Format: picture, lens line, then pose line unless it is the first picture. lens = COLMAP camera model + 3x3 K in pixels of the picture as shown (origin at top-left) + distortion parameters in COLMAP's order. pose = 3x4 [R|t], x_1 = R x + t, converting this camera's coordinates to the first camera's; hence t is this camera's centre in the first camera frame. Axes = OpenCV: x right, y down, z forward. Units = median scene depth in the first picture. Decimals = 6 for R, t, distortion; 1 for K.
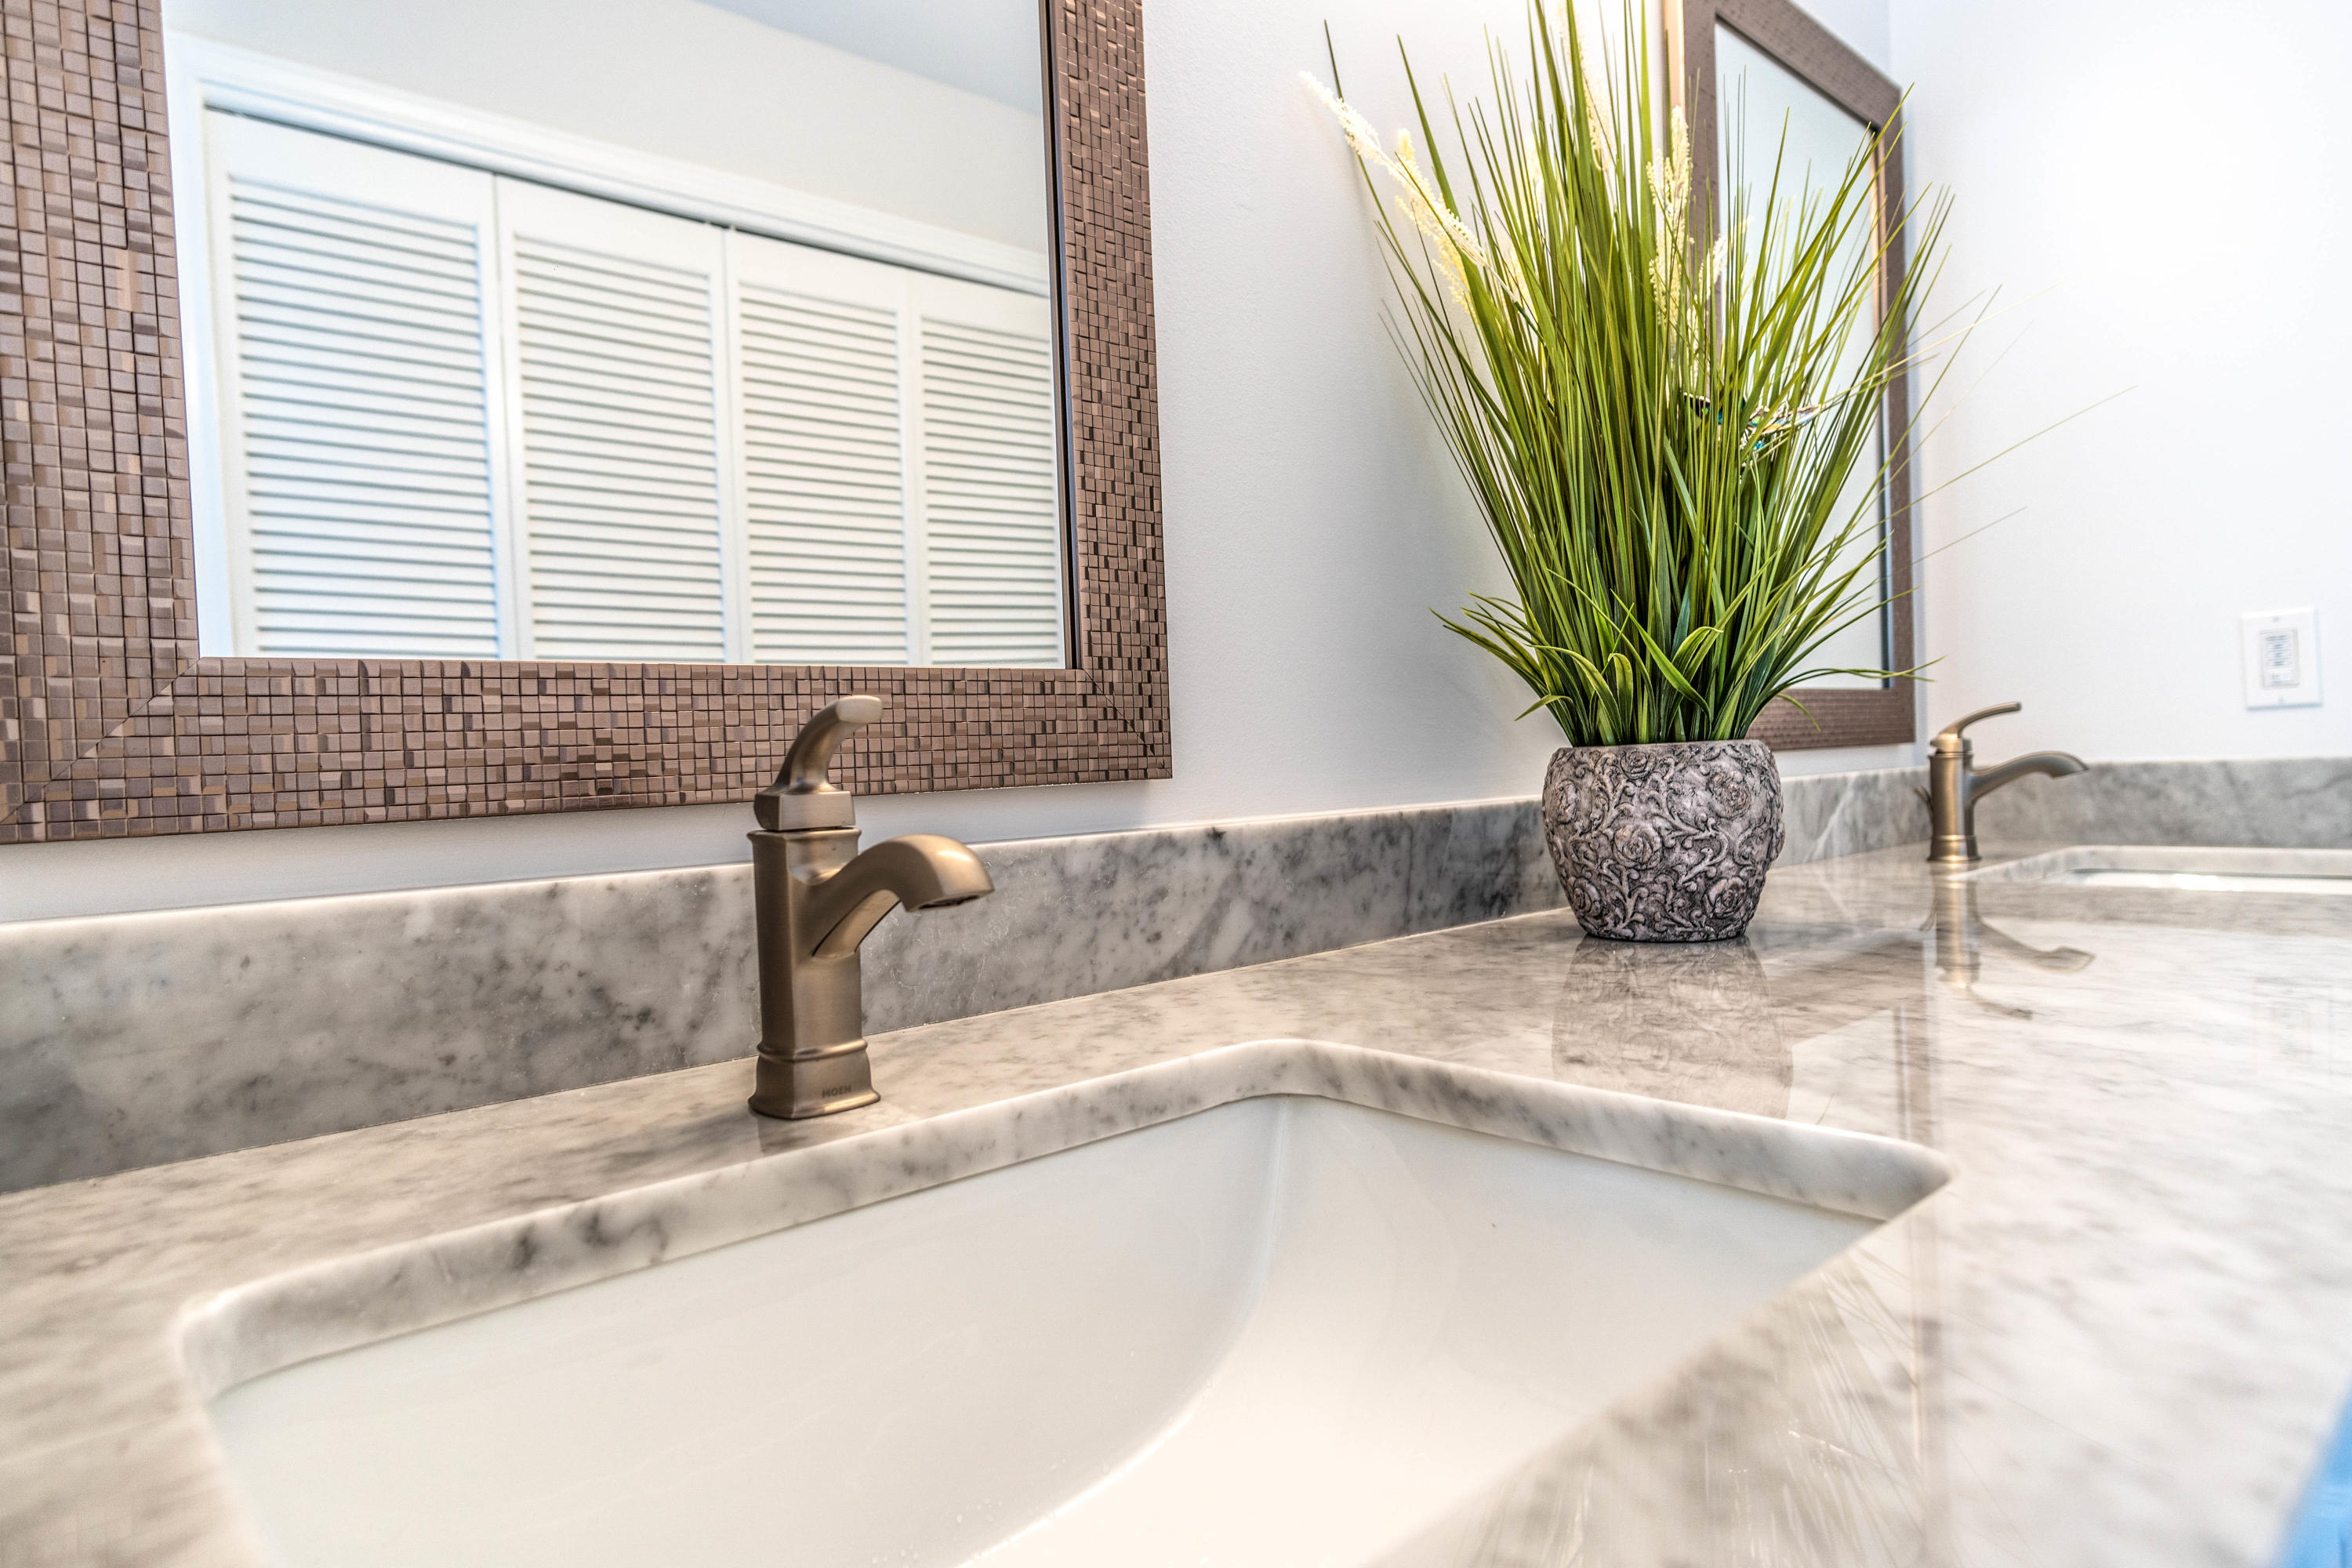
lens RADIAL K [[1333.2, 0, 1163.2], [0, 1333.2, 779.7], [0, 0, 1]] dist [0.010718, 0.001061]
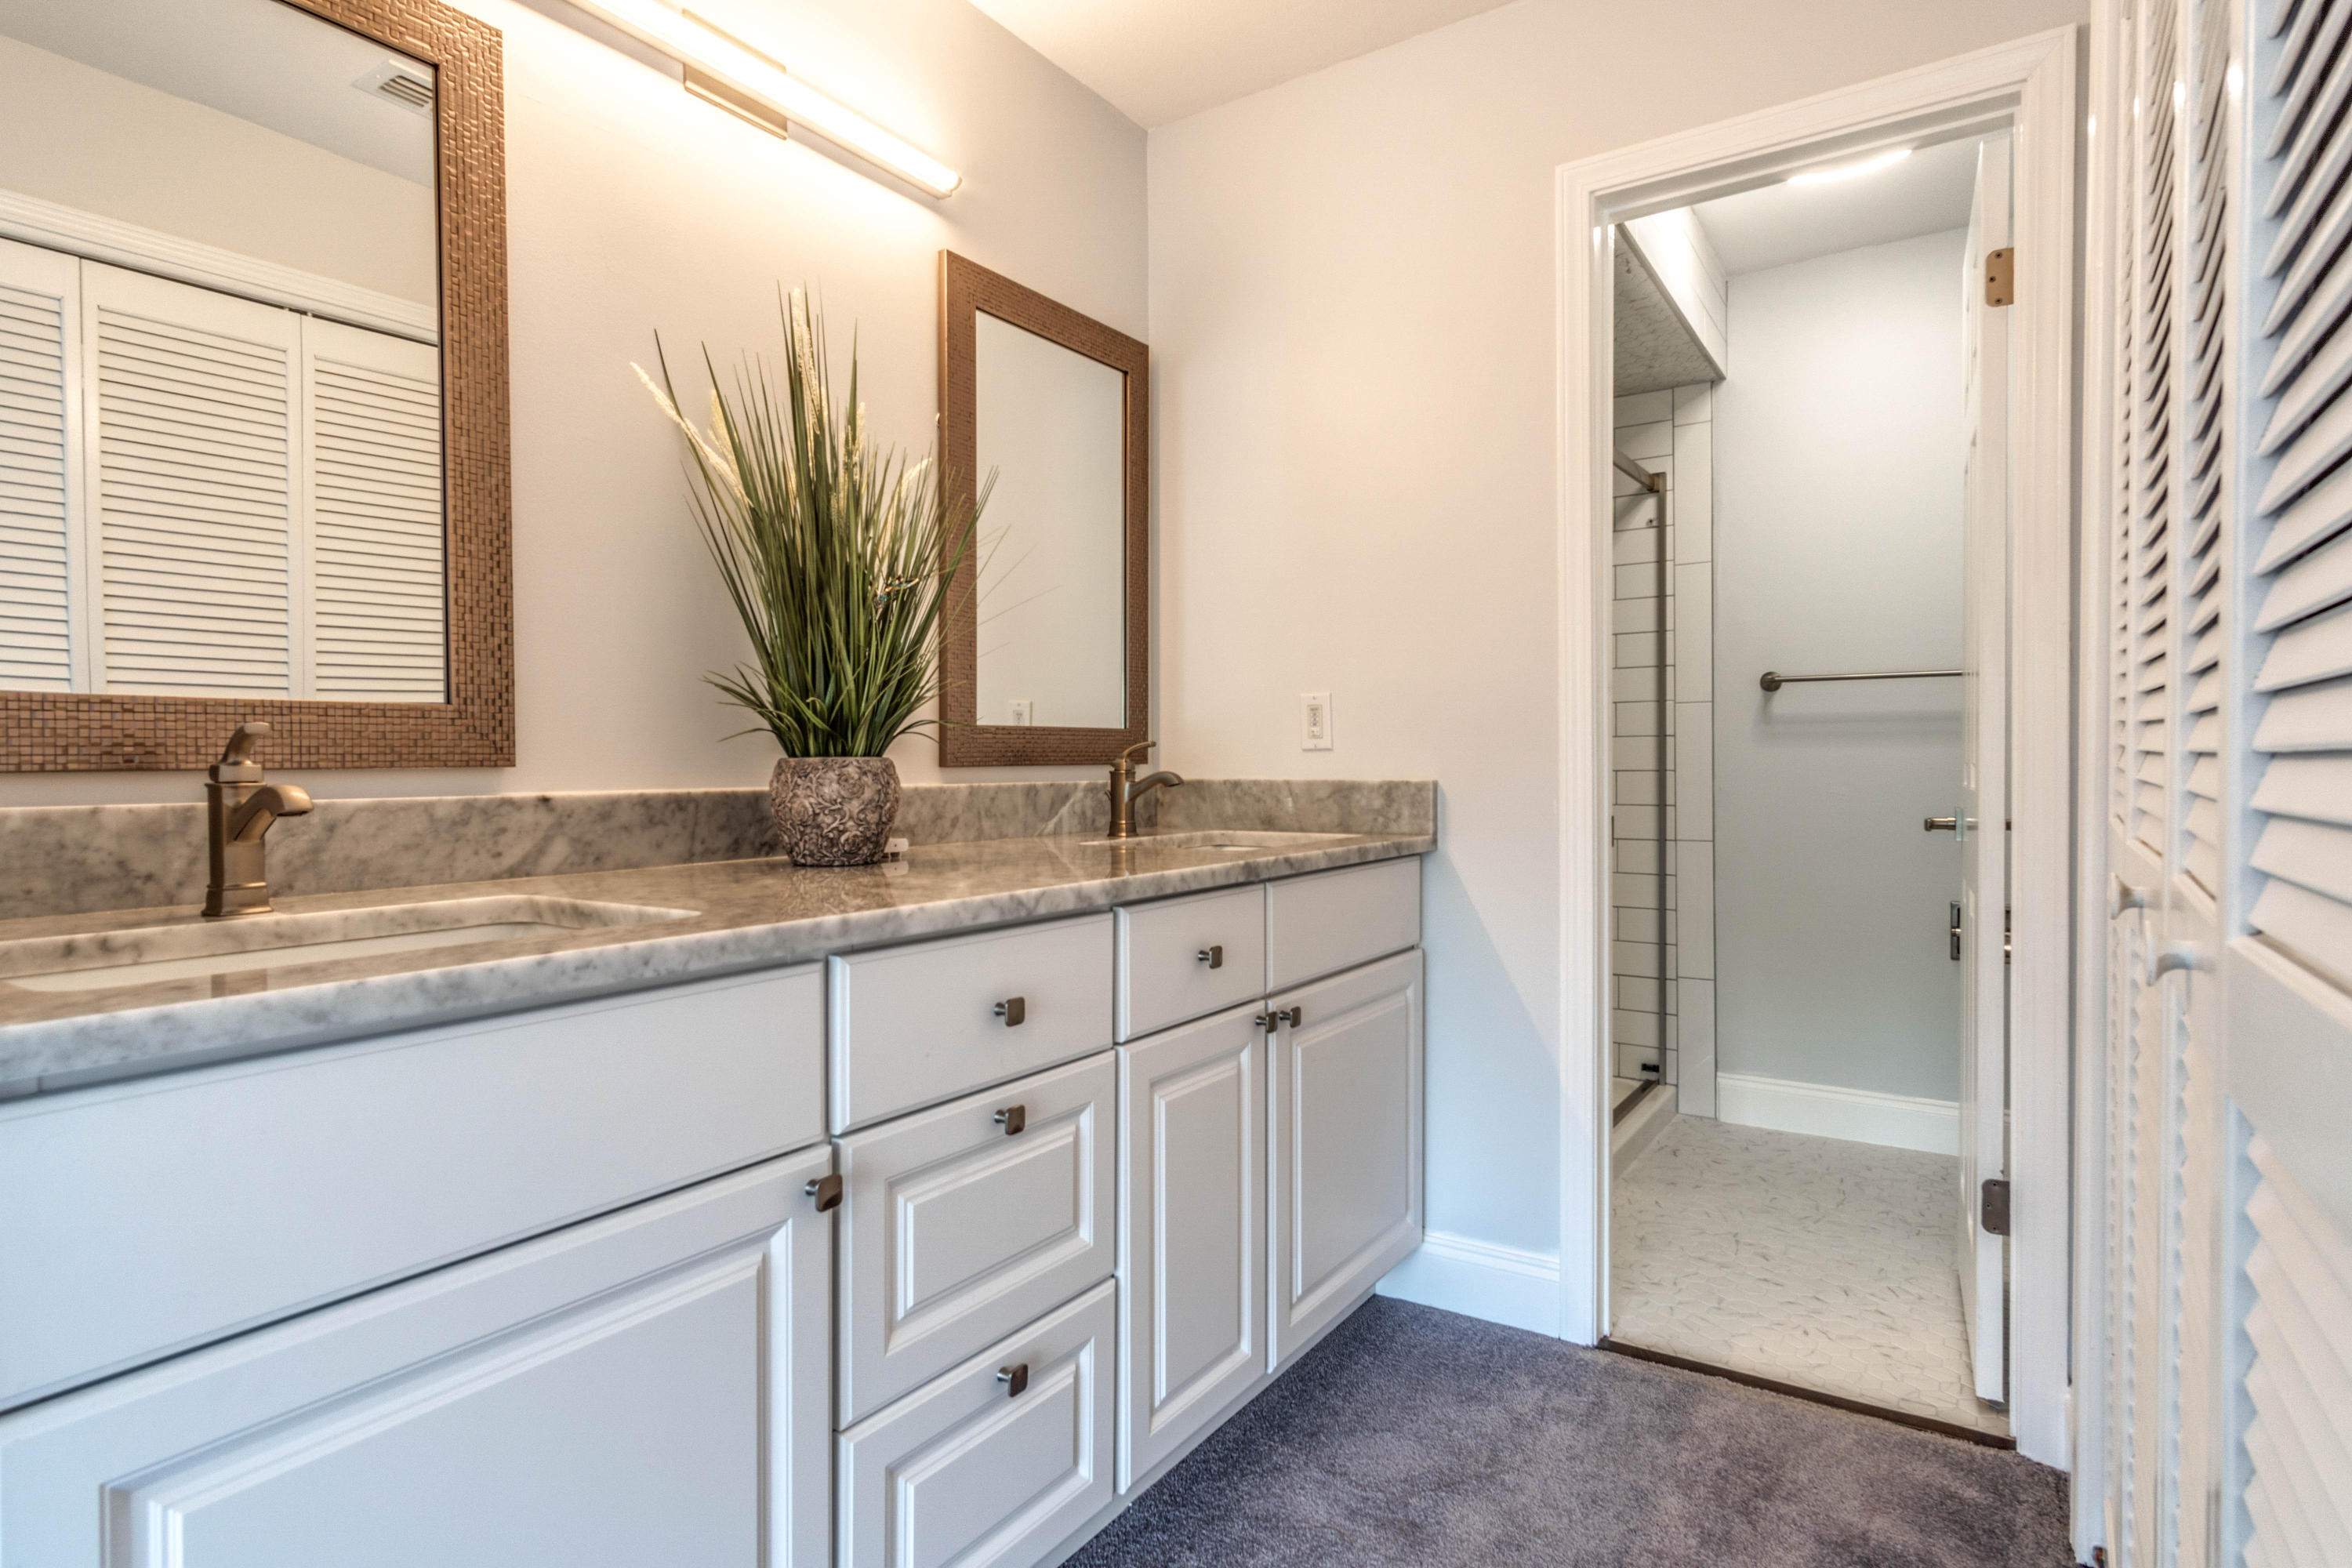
lens RADIAL K [[1255.2, 0, 1167.2], [0, 1255.2, 782.4], [0, 0, 1]] dist [-0.000018, 0.004224]
pose [[0.967112, 0.032044, 0.252325, 0.387140], [-0.032175, 0.999476, -0.003609, -0.001960], [-0.252308, -0.004628, 0.967636, -0.765155]]
